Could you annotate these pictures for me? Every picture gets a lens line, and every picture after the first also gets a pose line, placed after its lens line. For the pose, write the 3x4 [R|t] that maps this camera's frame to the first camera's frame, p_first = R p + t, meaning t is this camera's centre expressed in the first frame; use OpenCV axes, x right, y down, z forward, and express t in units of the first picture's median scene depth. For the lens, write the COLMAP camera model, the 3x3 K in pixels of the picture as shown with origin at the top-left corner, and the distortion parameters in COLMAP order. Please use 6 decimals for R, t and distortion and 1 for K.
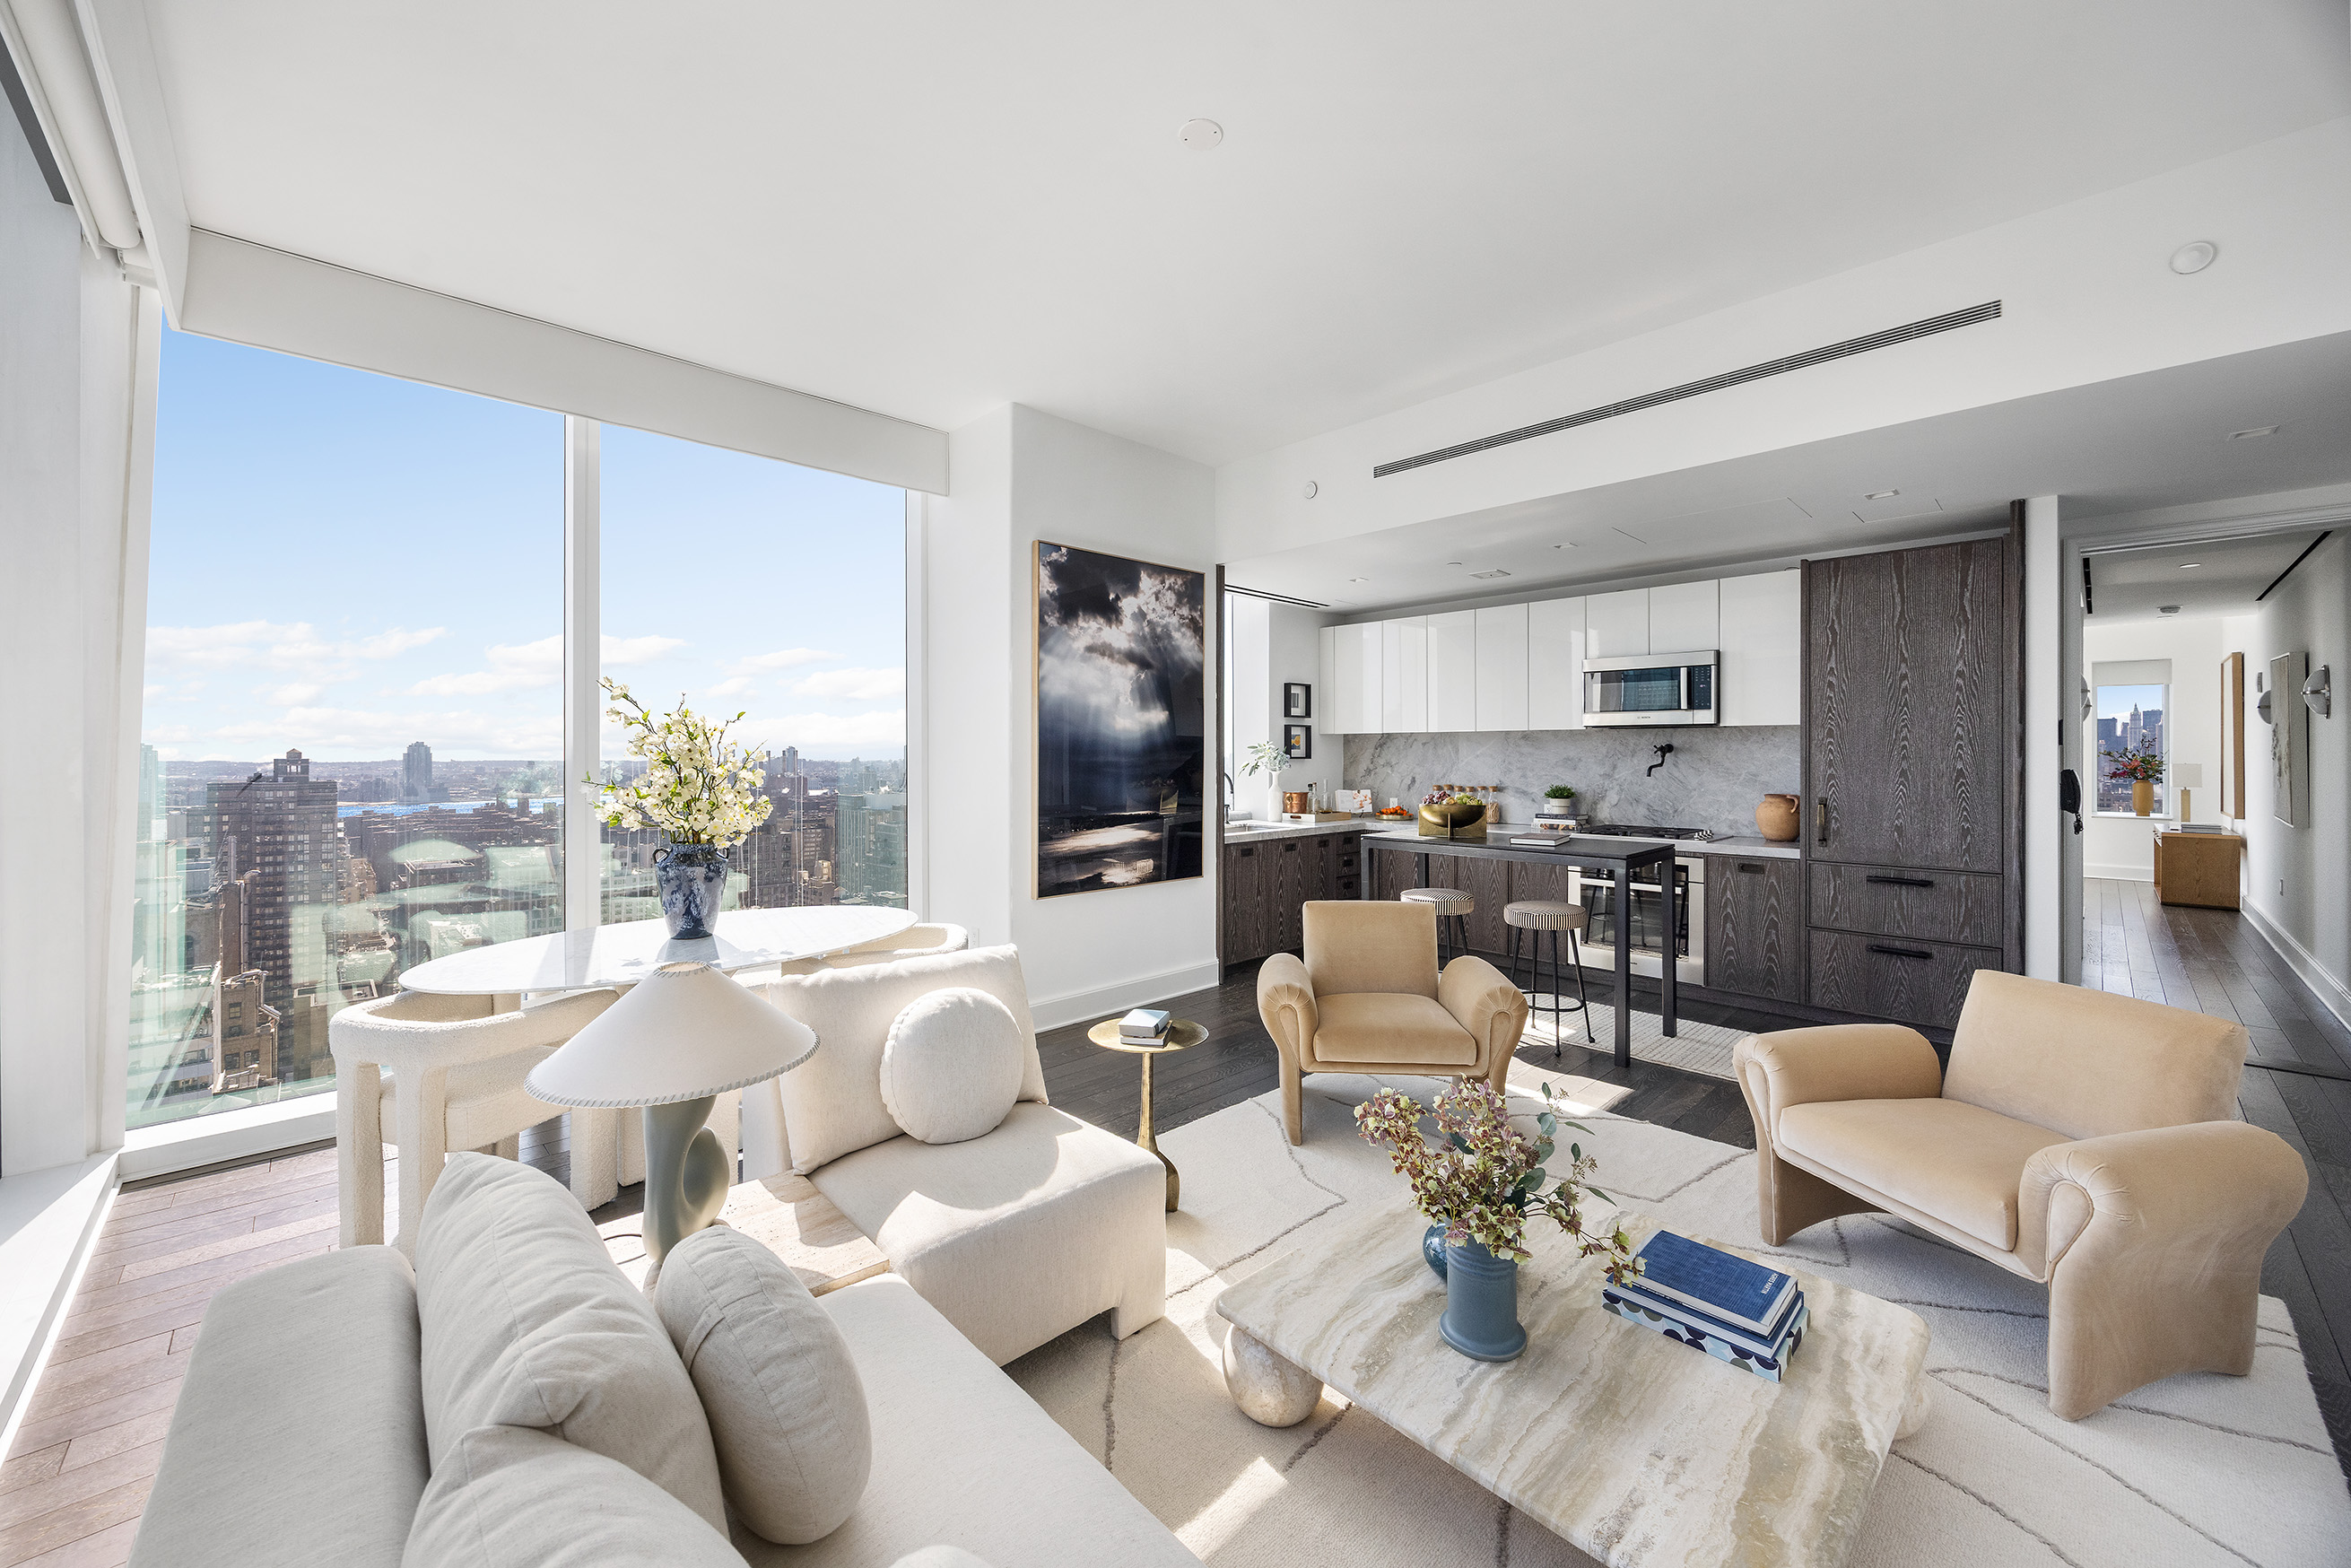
lens RADIAL K [[897.6, 0, 1176.7], [0, 897.6, 745.6], [0, 0, 1]] dist [-0.004042, -0.000390]
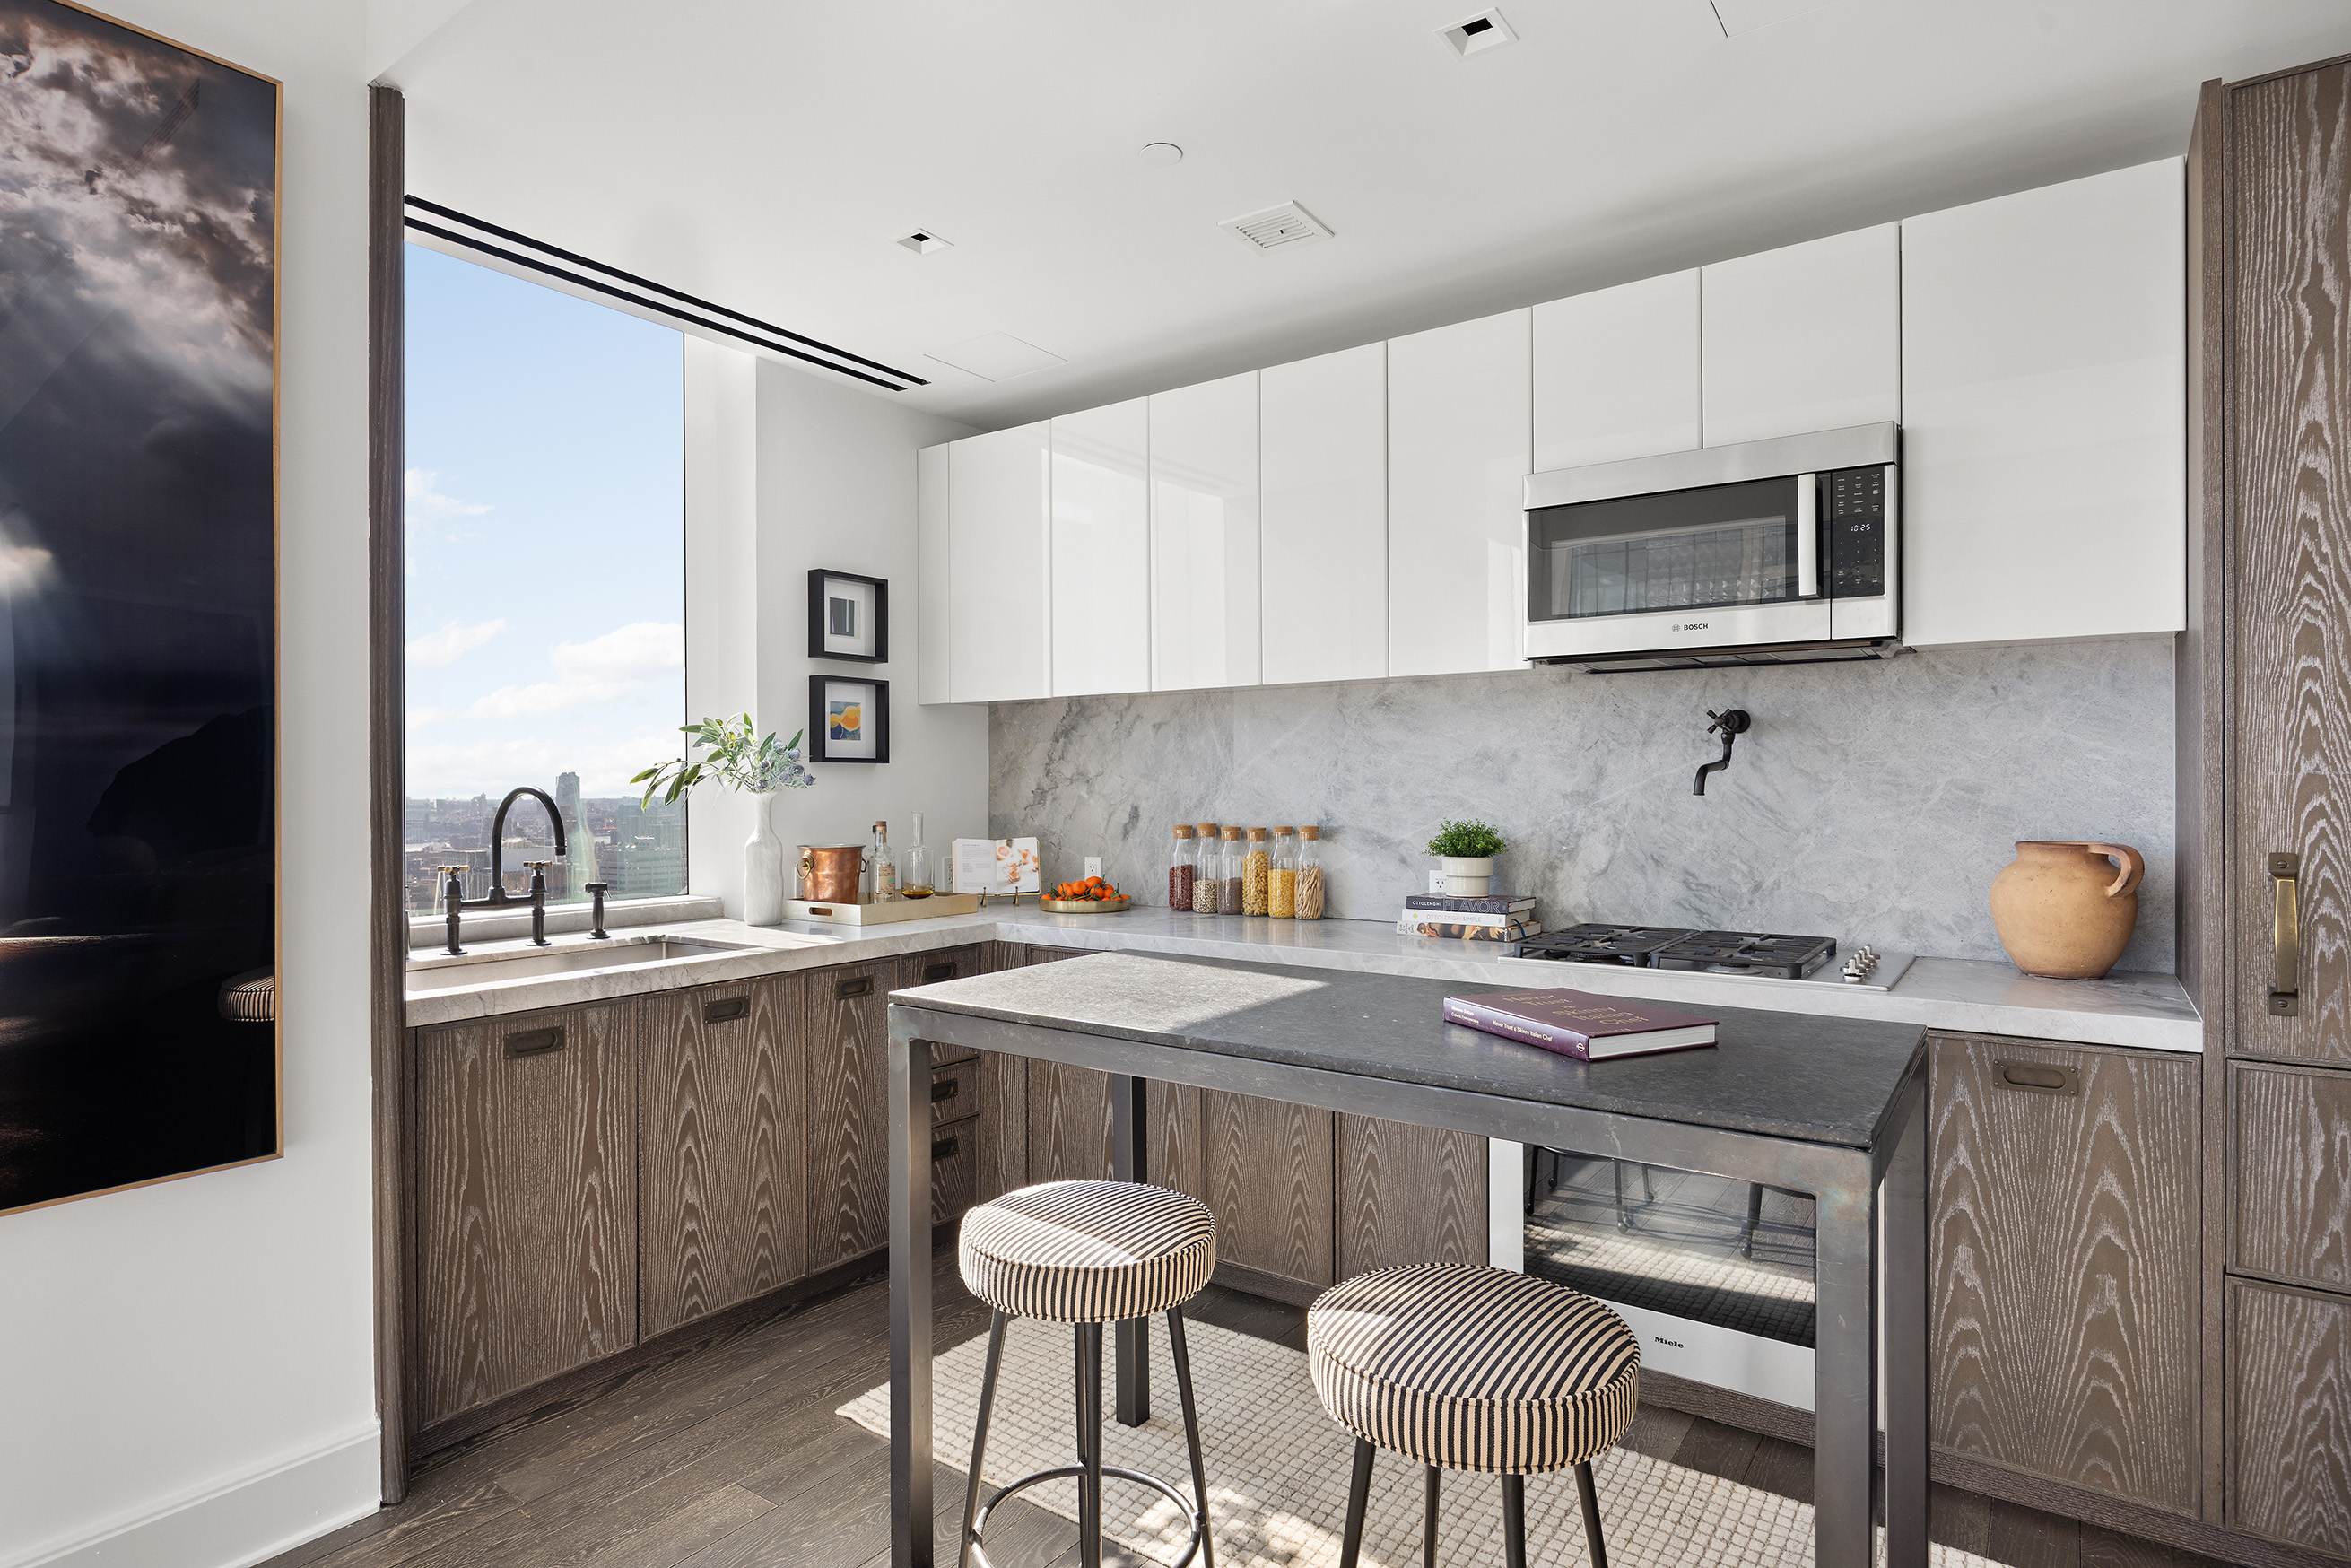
lens RADIAL K [[1207.3, 0, 1170.6], [0, 1207.3, 783.2], [0, 0, 1]] dist [-0.023215, 0.004211]
pose [[0.984917, -0.003701, 0.172989, 0.257129], [0.002264, 0.999961, 0.008506, 0.027638], [-0.173014, -0.007986, 0.984887, 0.619802]]
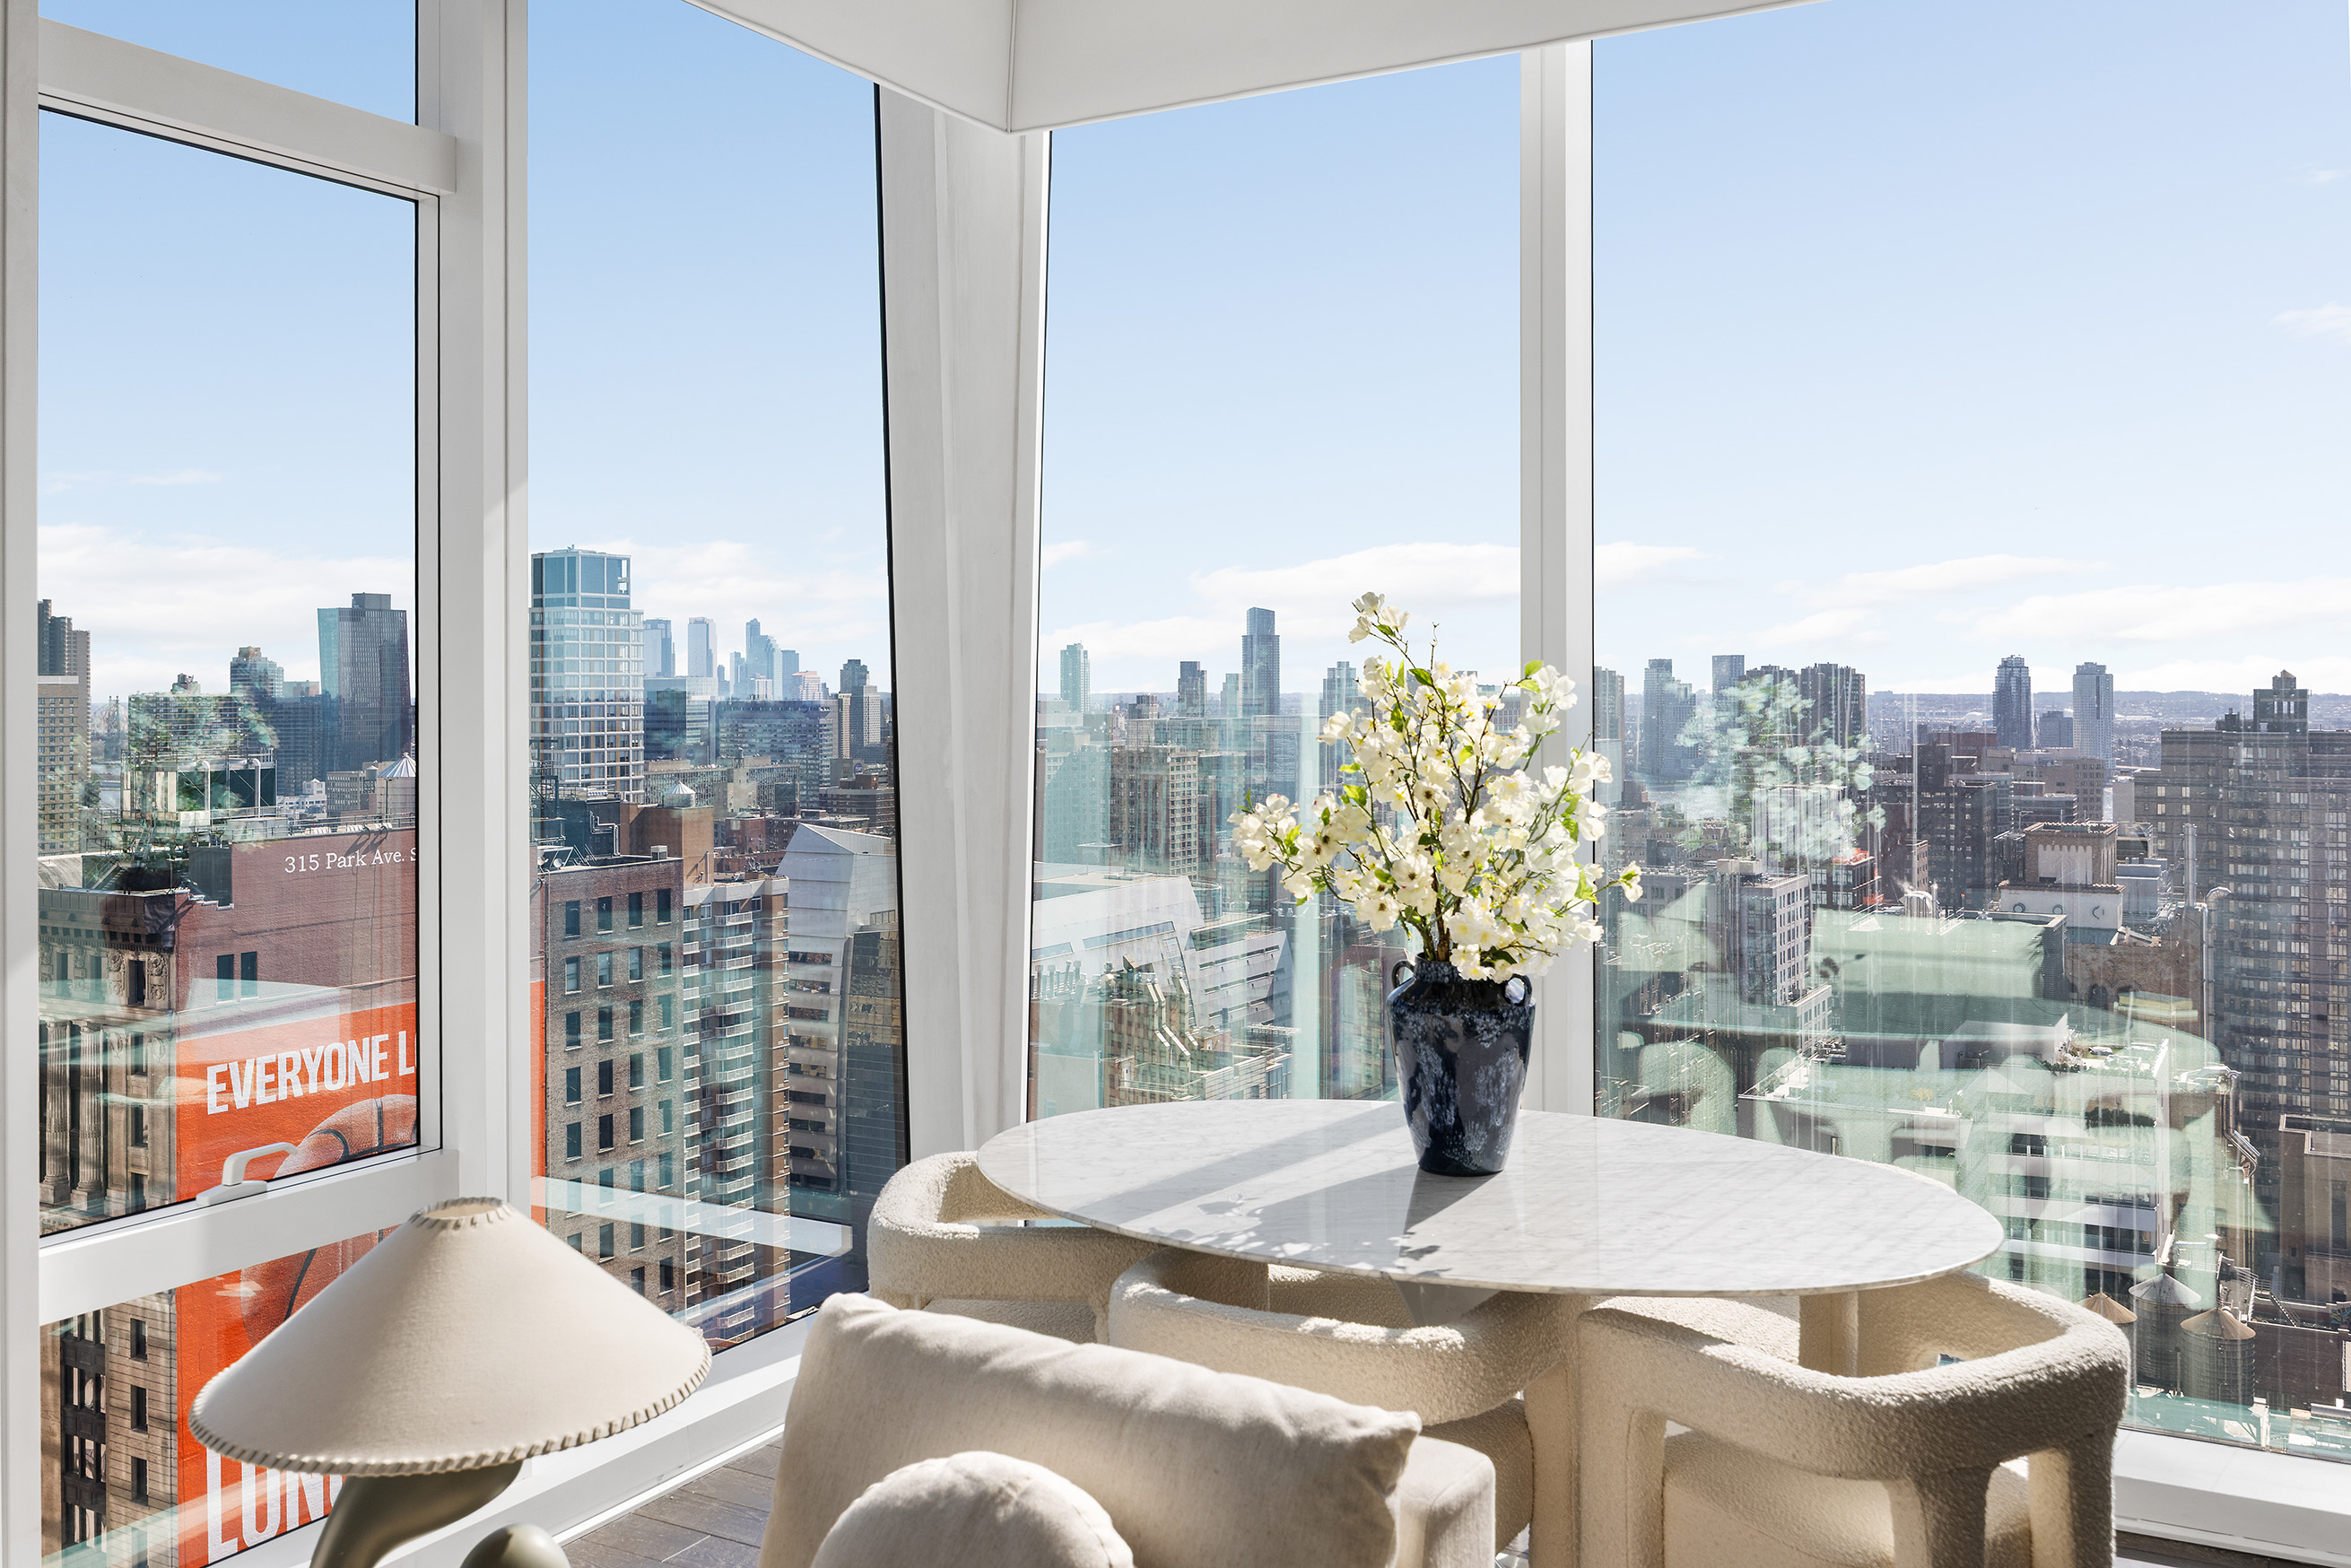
lens RADIAL K [[2038.5, 0, 1179.9], [0, 2038.5, 676.1], [0, 0, 1]] dist [-0.018129, 0.038272]
pose [[0.282632, -0.006056, -0.959209, 0.260231], [0.014705, 0.999890, -0.001980, -0.020450], [0.959116, -0.013546, 0.282690, 0.390408]]
